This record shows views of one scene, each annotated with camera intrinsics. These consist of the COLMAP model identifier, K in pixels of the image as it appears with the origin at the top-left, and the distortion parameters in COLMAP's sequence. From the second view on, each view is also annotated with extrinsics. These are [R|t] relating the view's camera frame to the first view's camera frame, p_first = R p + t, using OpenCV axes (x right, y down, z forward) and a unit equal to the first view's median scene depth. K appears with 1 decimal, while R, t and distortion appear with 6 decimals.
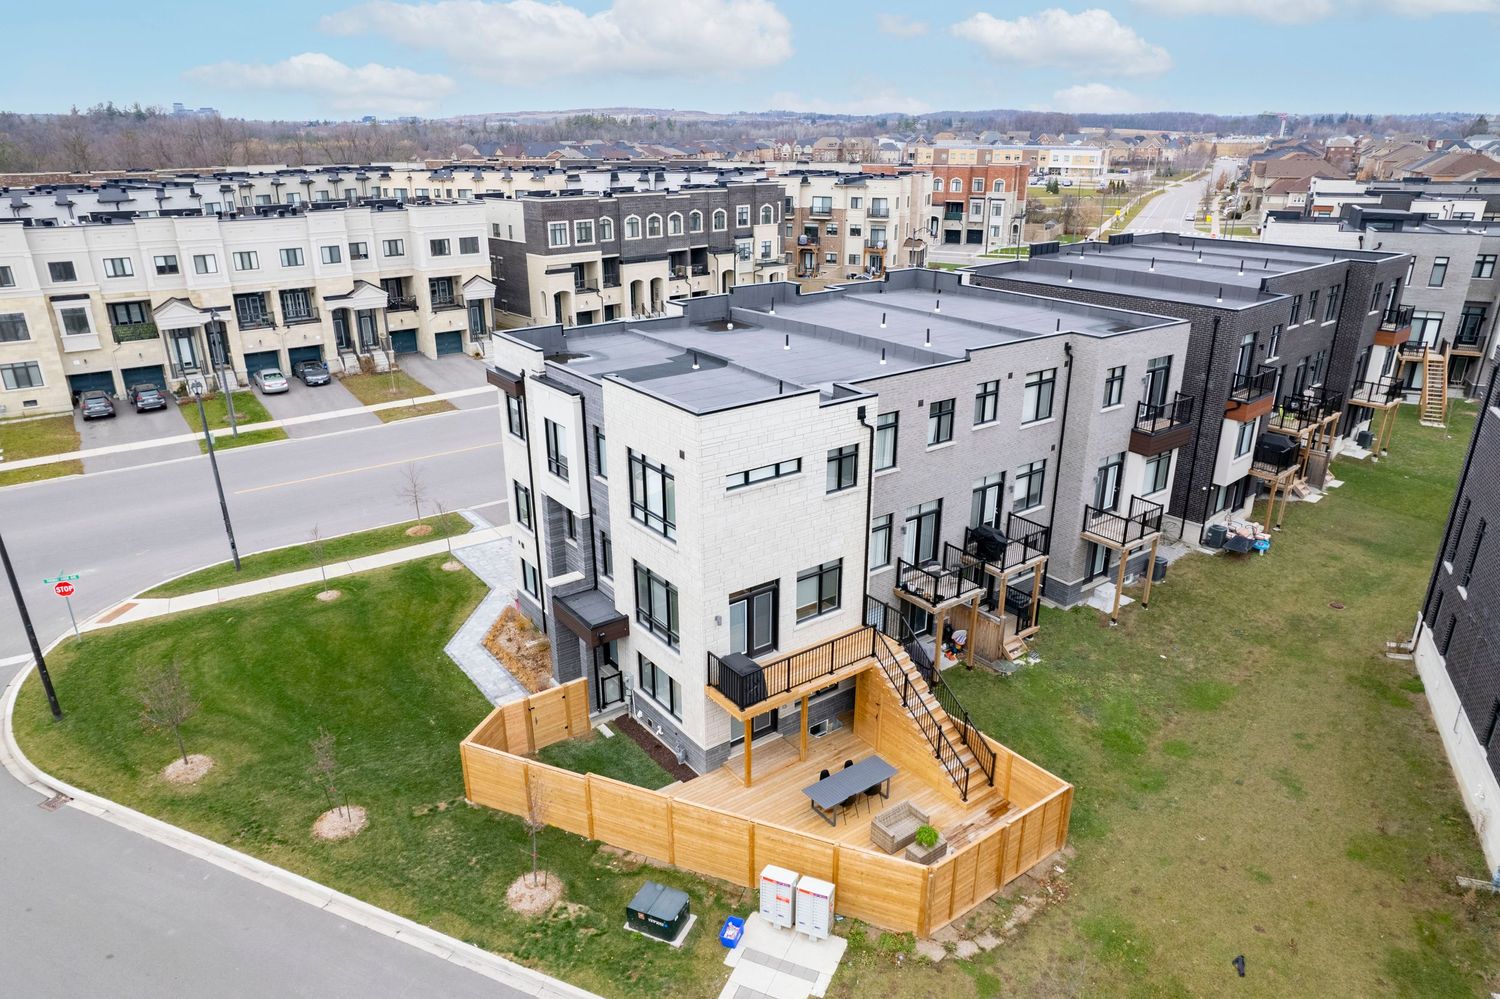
lens RADIAL K [[961.1, 0, 750.0], [0, 961.1, 499.5], [0, 0, 1]] dist [-0.082928, 0.073062]
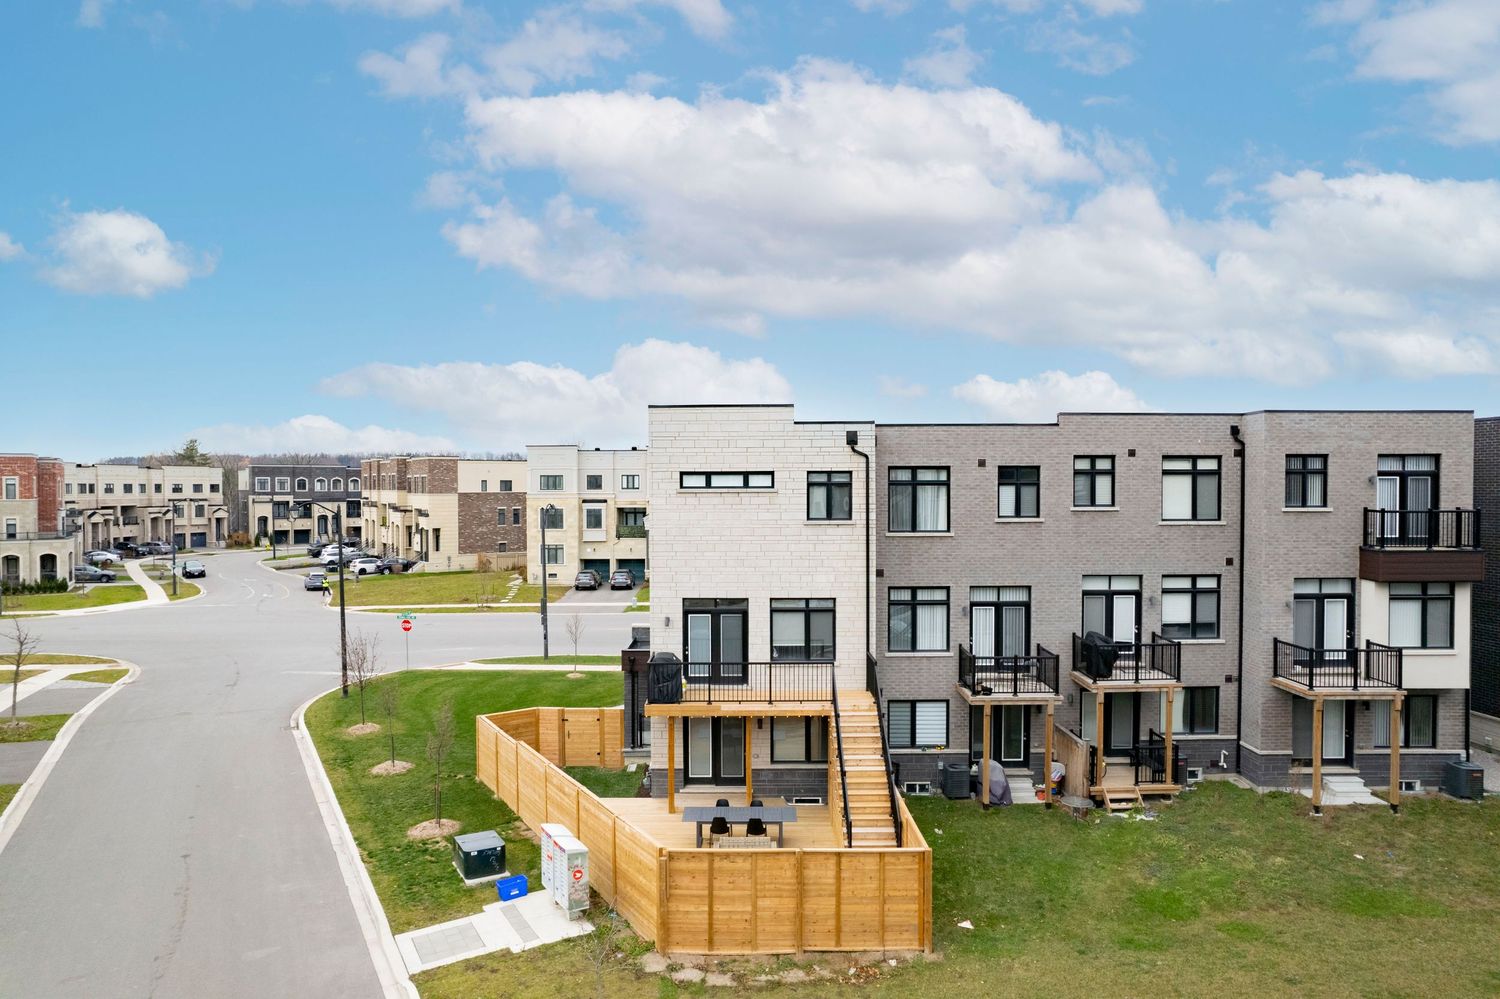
lens RADIAL K [[961.1, 0, 750.0], [0, 961.1, 499.5], [0, 0, 1]] dist [-0.082928, 0.073062]
pose [[0.805632, 0.008967, -0.592348, 0.510559], [-0.210776, 0.938797, -0.272459, 0.212216], [0.553651, 0.344354, 0.758215, 0.199958]]
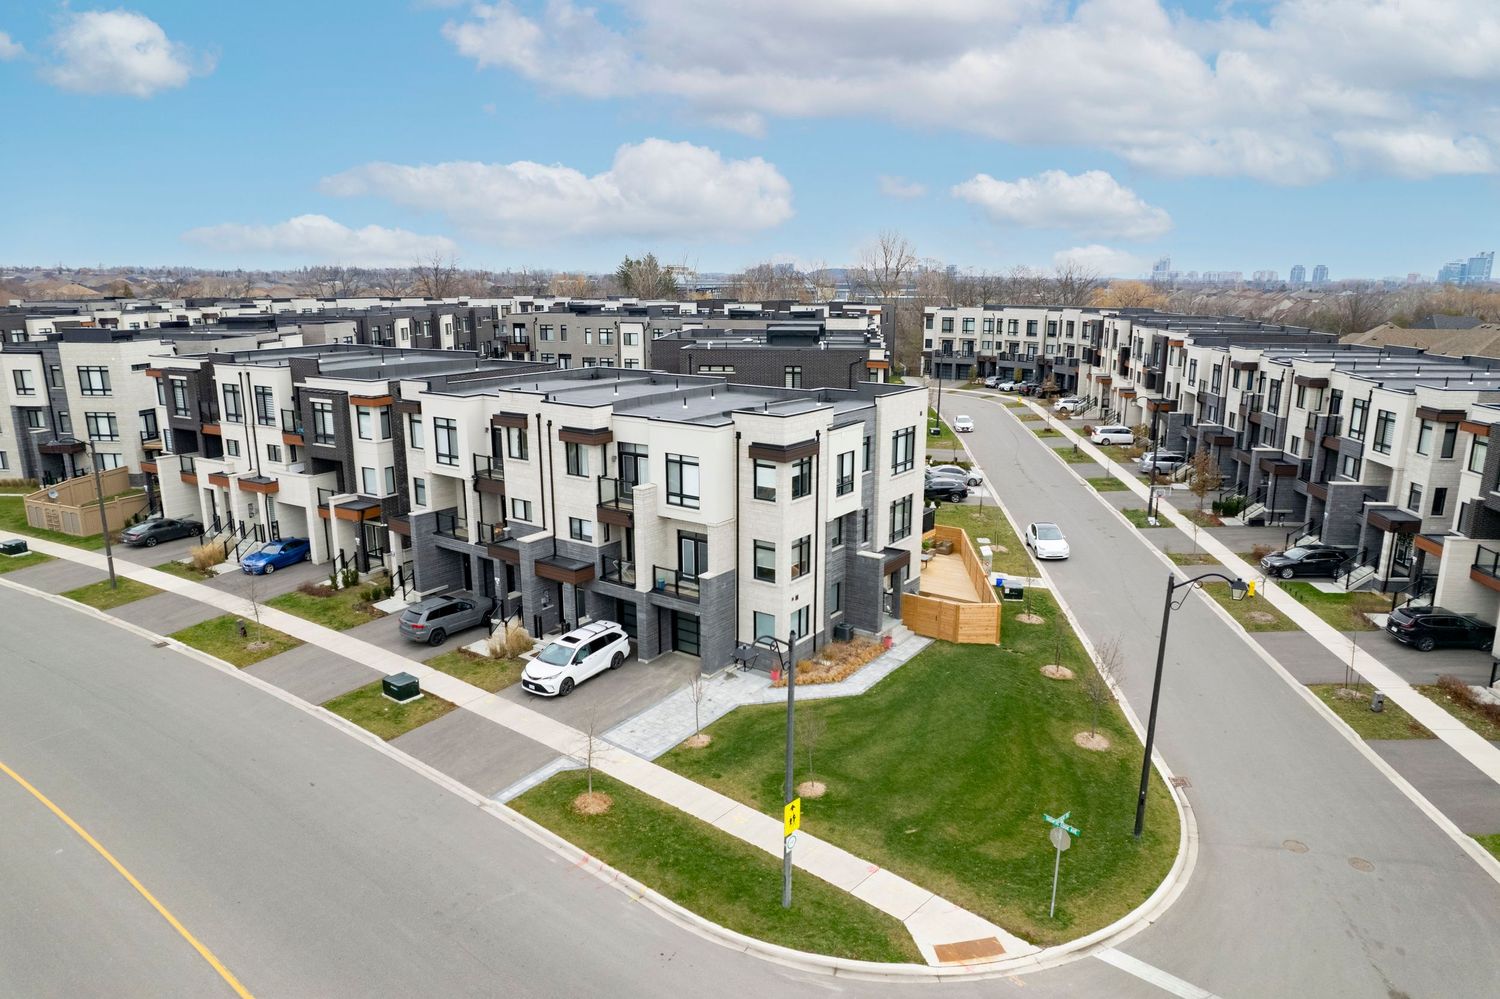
lens RADIAL K [[961.1, 0, 750.0], [0, 961.1, 499.5], [0, 0, 1]] dist [-0.082928, 0.073062]
pose [[-0.307121, -0.212353, 0.927676, -1.388451], [0.342687, 0.884719, 0.315971, -0.480879], [-0.887830, 0.414944, -0.198945, 1.361757]]
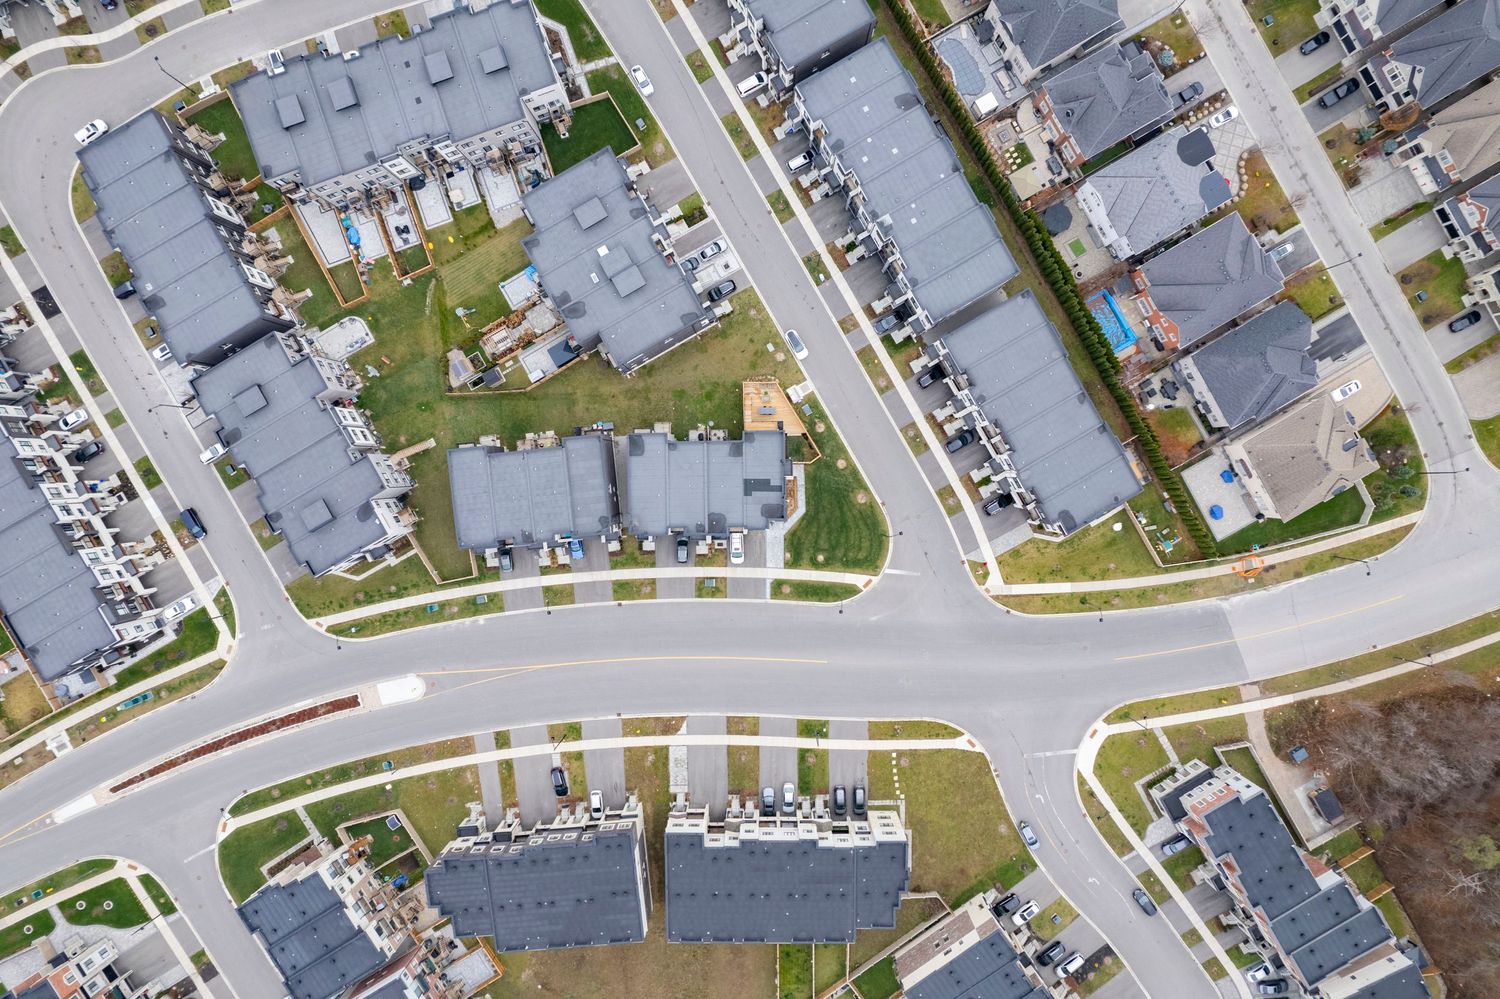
lens RADIAL K [[961.1, 0, 750.0], [0, 961.1, 499.5], [0, 0, 1]] dist [-0.082928, 0.073062]
pose [[-0.810569, -0.585571, -0.009119, -0.055512], [0.223865, -0.324195, 0.919120, -4.190291], [-0.541167, 0.742969, 0.393872, -0.651492]]
